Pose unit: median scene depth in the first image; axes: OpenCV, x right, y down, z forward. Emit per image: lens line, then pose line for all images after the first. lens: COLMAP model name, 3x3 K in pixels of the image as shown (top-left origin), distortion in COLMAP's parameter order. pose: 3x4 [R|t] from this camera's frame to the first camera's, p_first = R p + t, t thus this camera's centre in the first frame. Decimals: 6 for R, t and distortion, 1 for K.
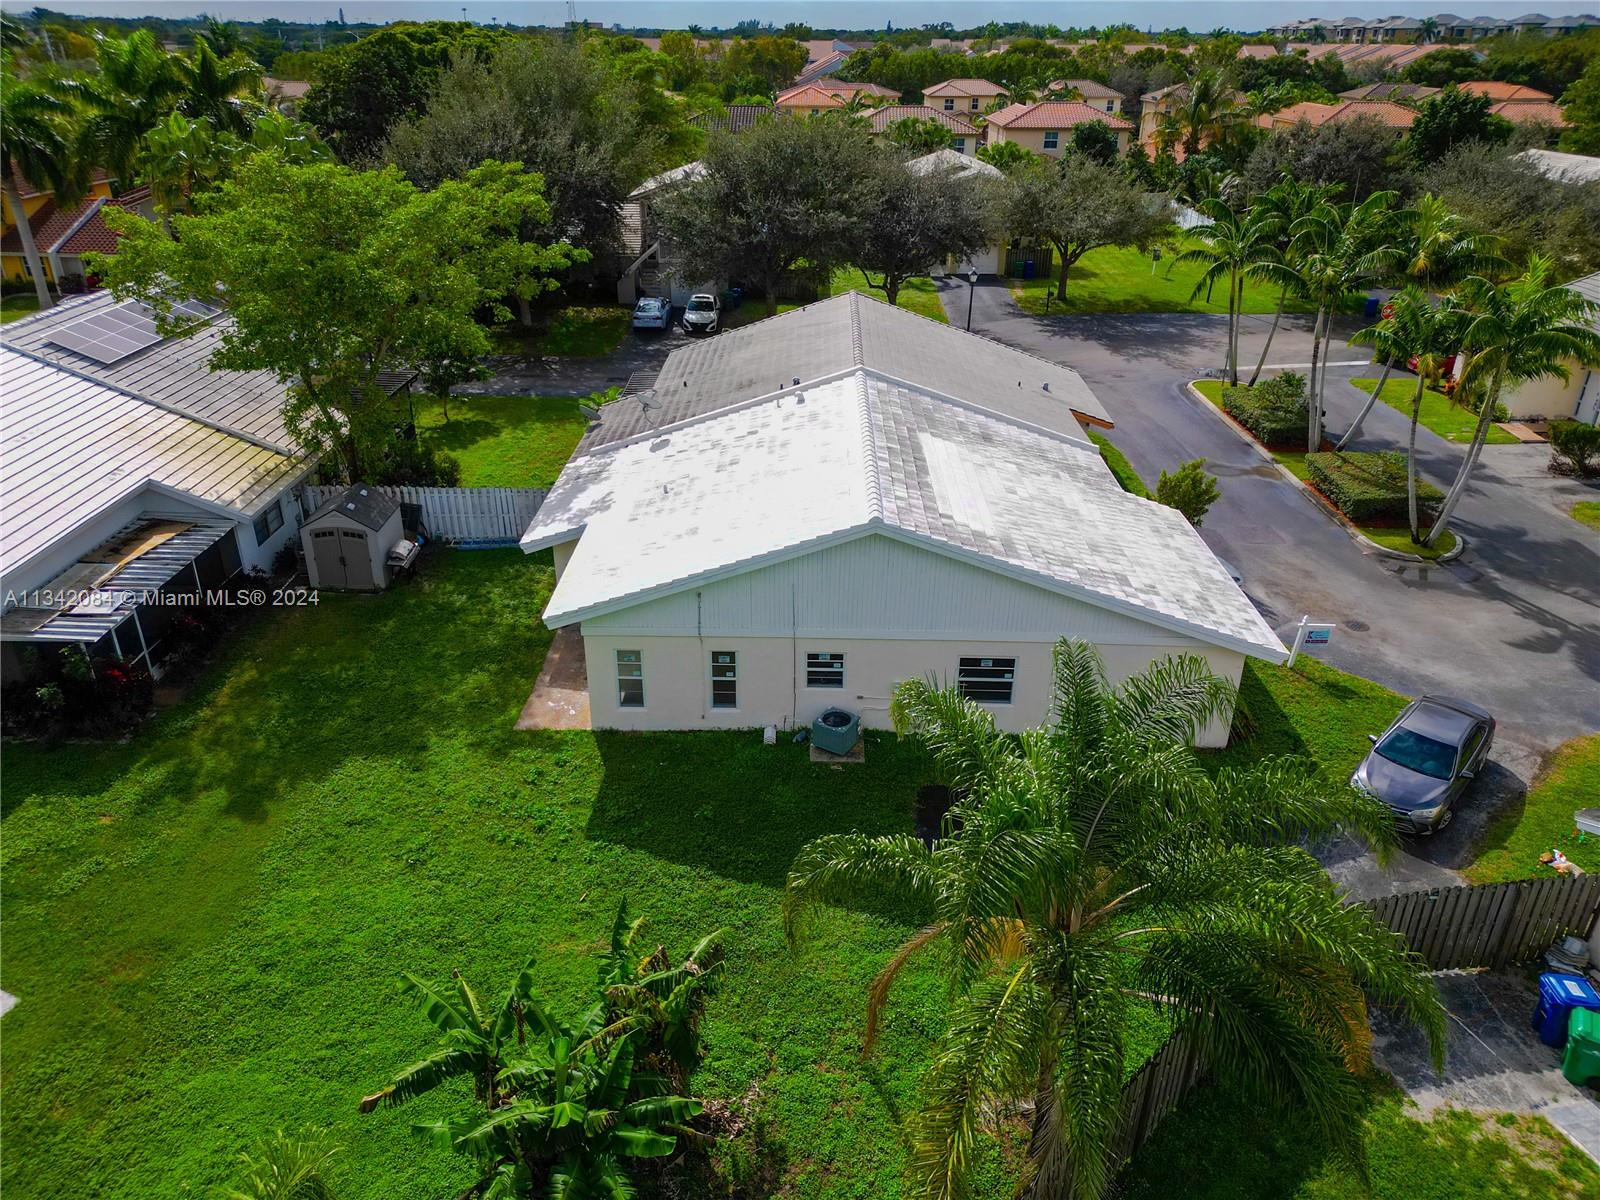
lens RADIAL K [[1121.3, 0, 794.9], [0, 1121.3, 603.9], [0, 0, 1]] dist [0.059569, -0.055595]
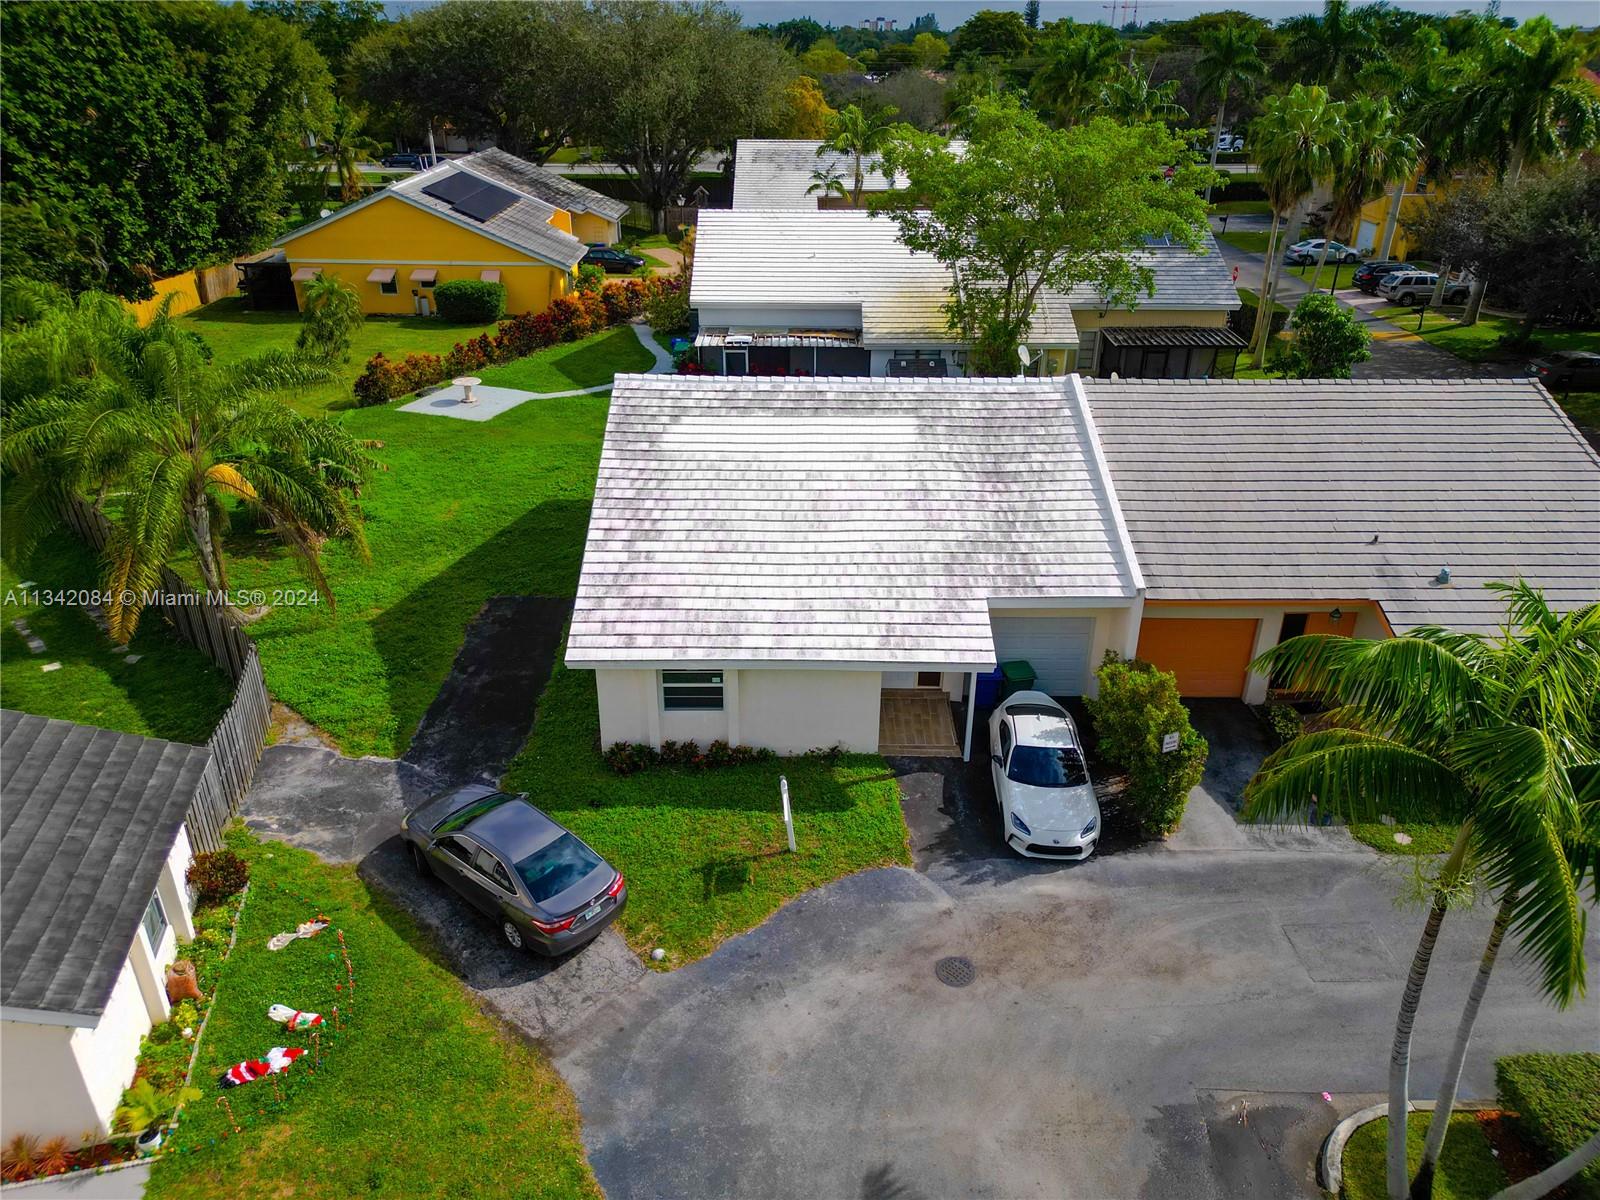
lens RADIAL K [[1125.8, 0, 798.6], [0, 1125.8, 593.4], [0, 0, 1]] dist [0.064059, -0.068508]
pose [[0.021974, 0.435315, -0.900010, 0.917514], [-0.456570, 0.805240, 0.378329, -0.315327], [0.889416, 0.402604, 0.216446, 0.714530]]
